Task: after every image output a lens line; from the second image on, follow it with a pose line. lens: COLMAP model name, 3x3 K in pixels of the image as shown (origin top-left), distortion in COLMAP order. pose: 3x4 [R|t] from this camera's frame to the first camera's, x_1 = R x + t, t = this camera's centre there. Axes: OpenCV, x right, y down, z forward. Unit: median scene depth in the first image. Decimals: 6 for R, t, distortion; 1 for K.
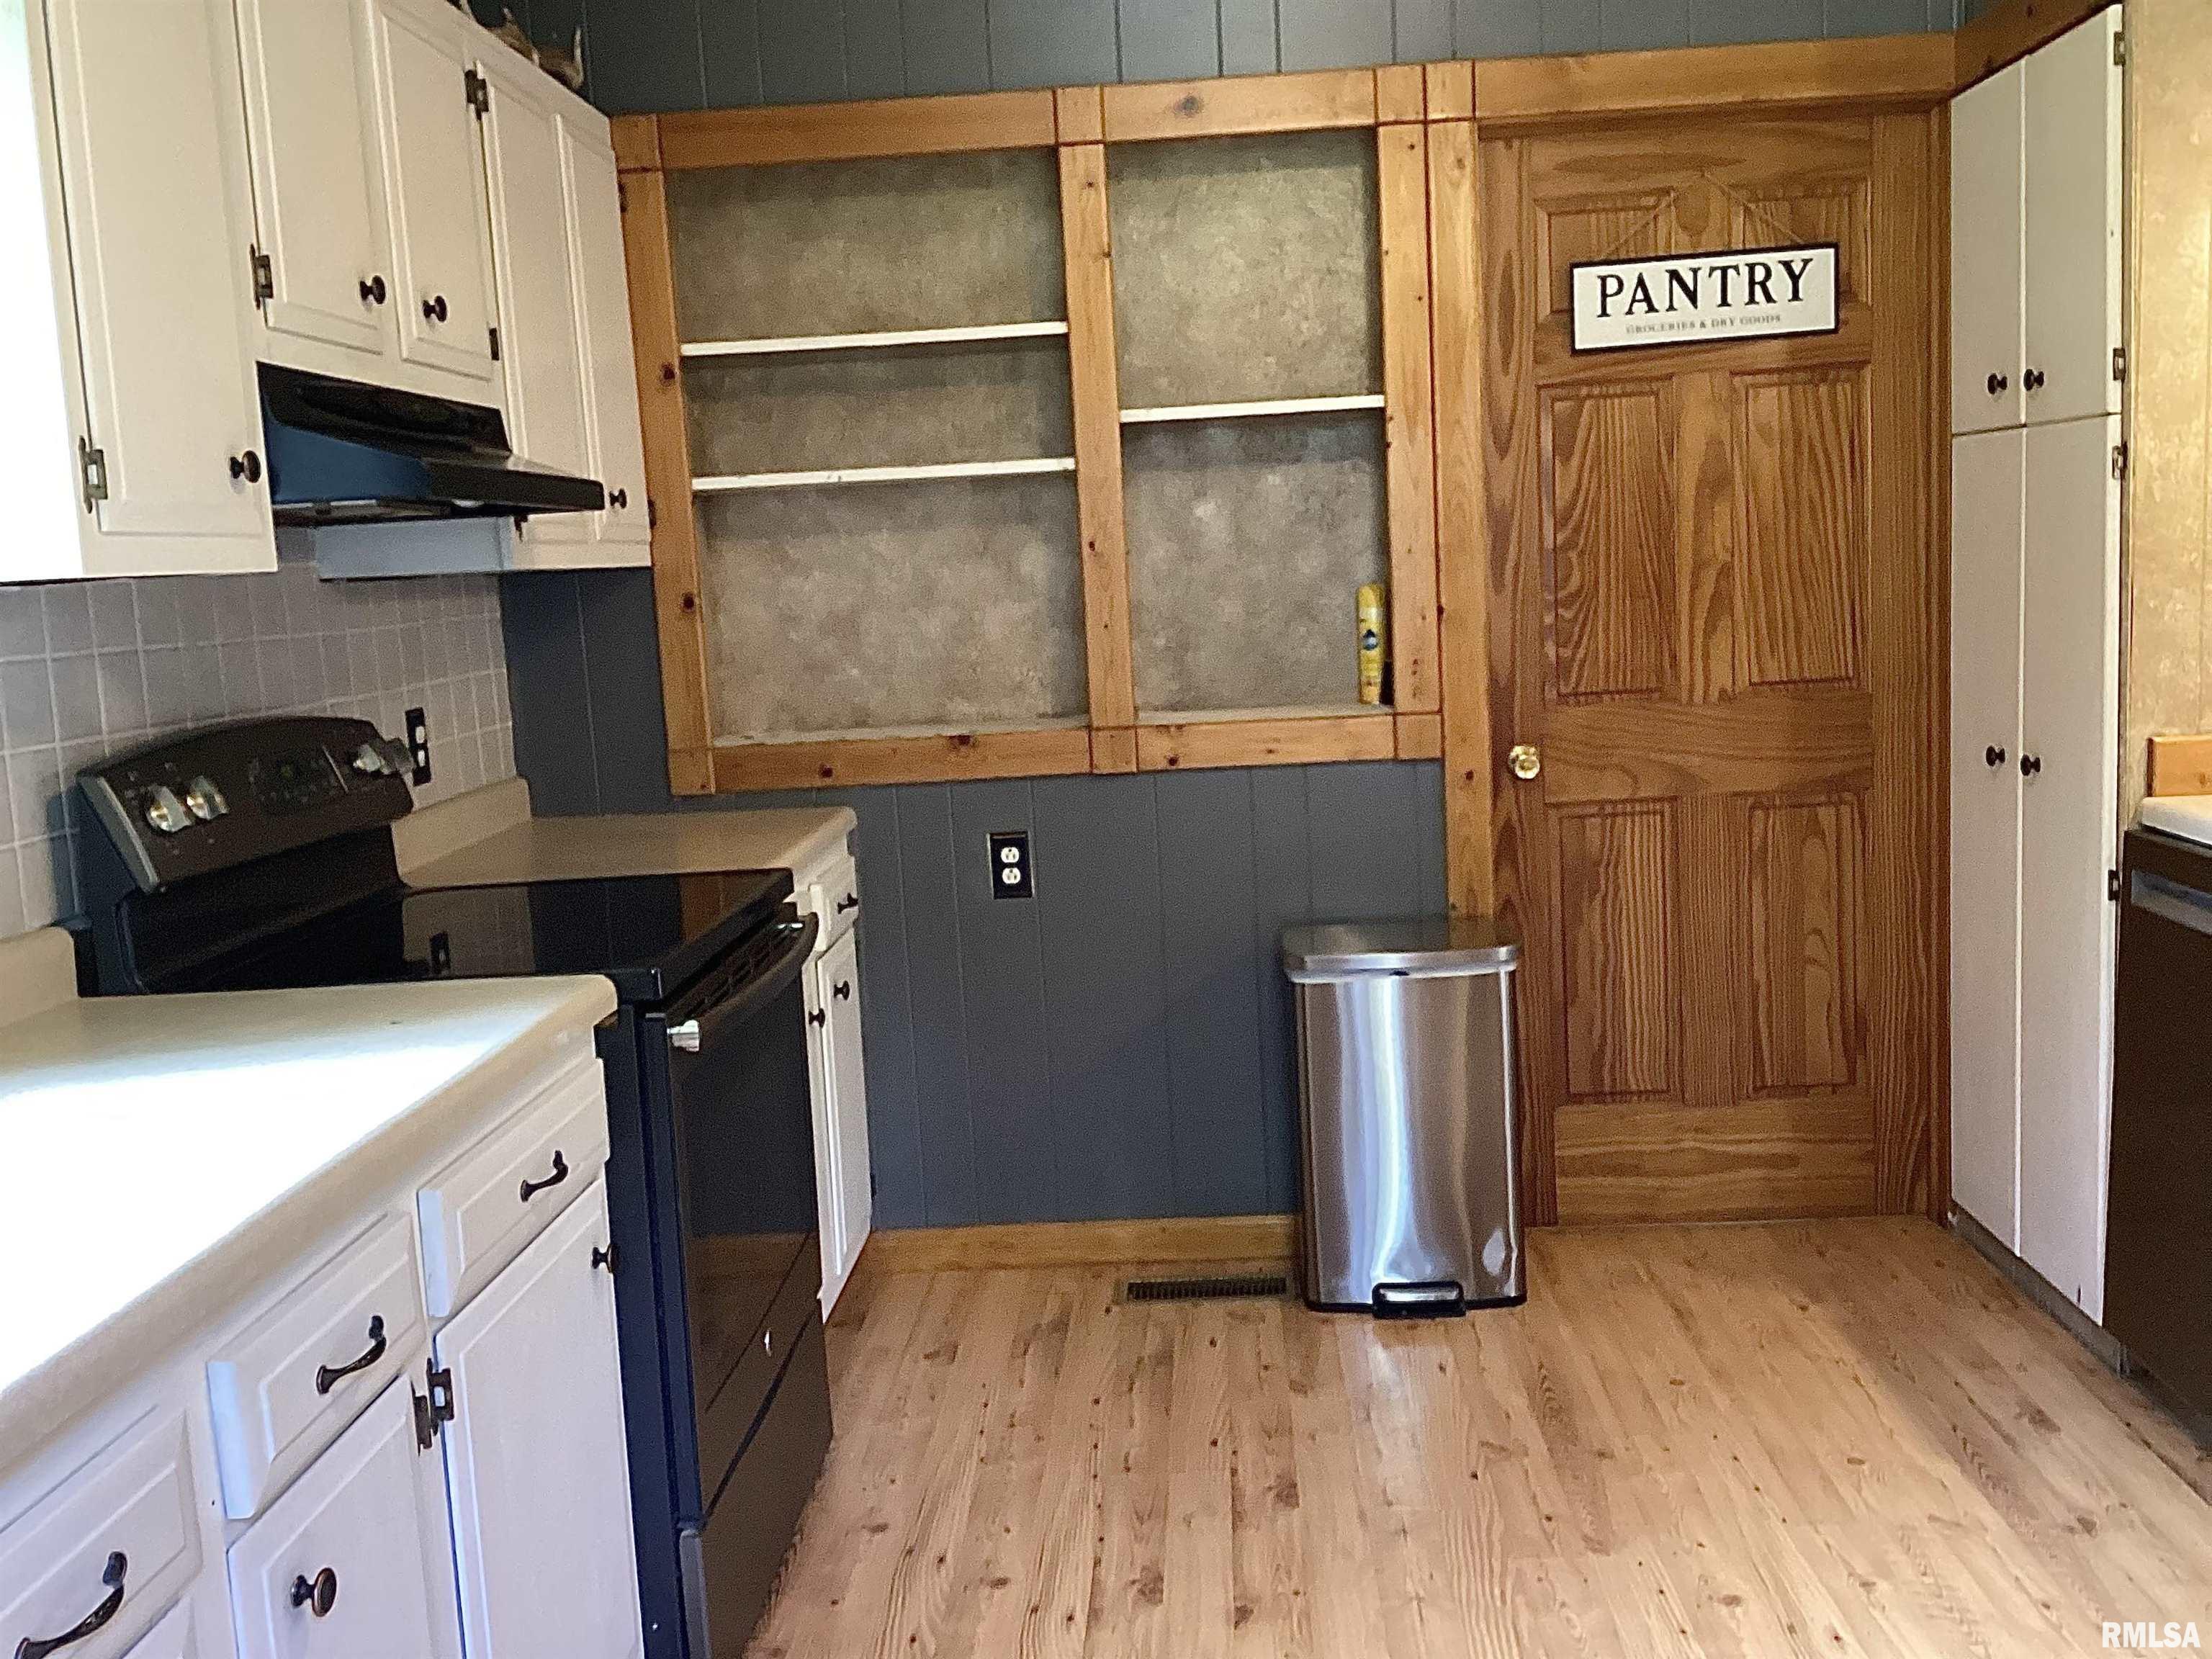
lens RADIAL K [[1995.6, 0, 1122.1], [0, 1995.6, 820.5], [0, 0, 1]] dist [0.127572, -0.241265]
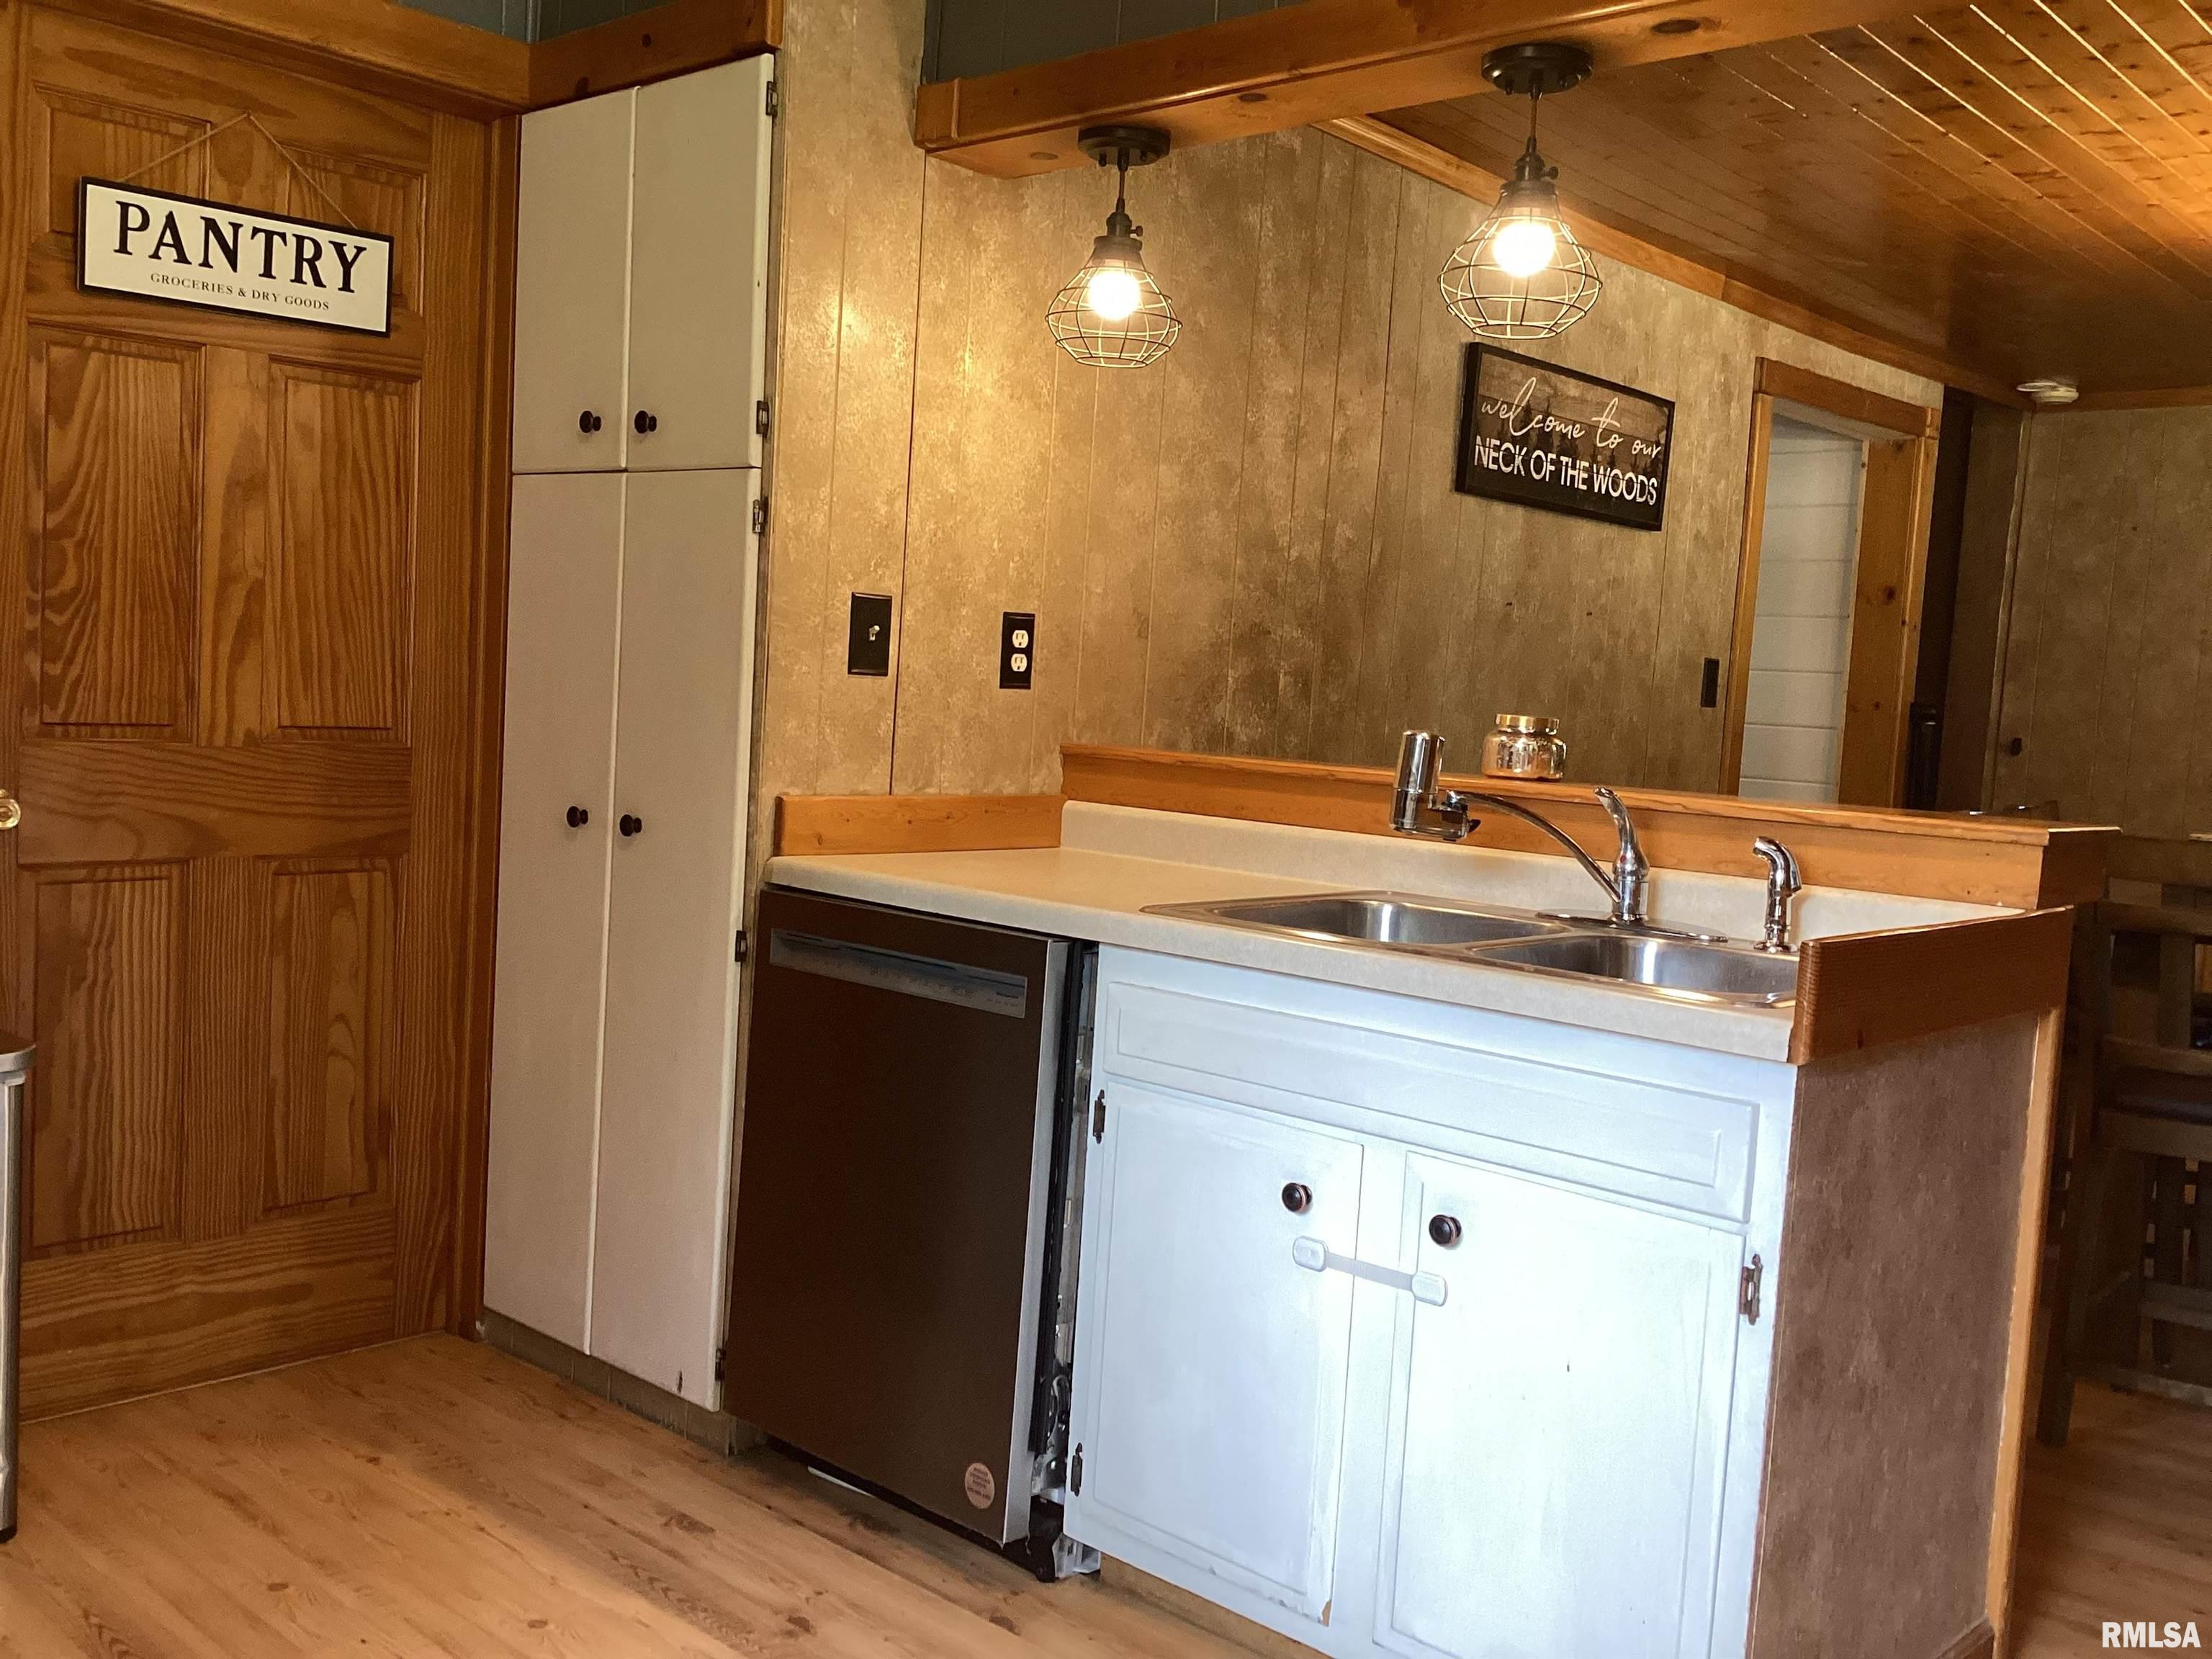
lens RADIAL K [[2020.8, 0, 1100.5], [0, 2020.8, 819.2], [0, 0, 1]] dist [0.057522, -0.104433]
pose [[0.641391, 0.033542, 0.766480, -0.120999], [0.007864, 0.998704, -0.050286, 0.016696], [-0.767174, 0.038281, 0.640296, 0.195716]]
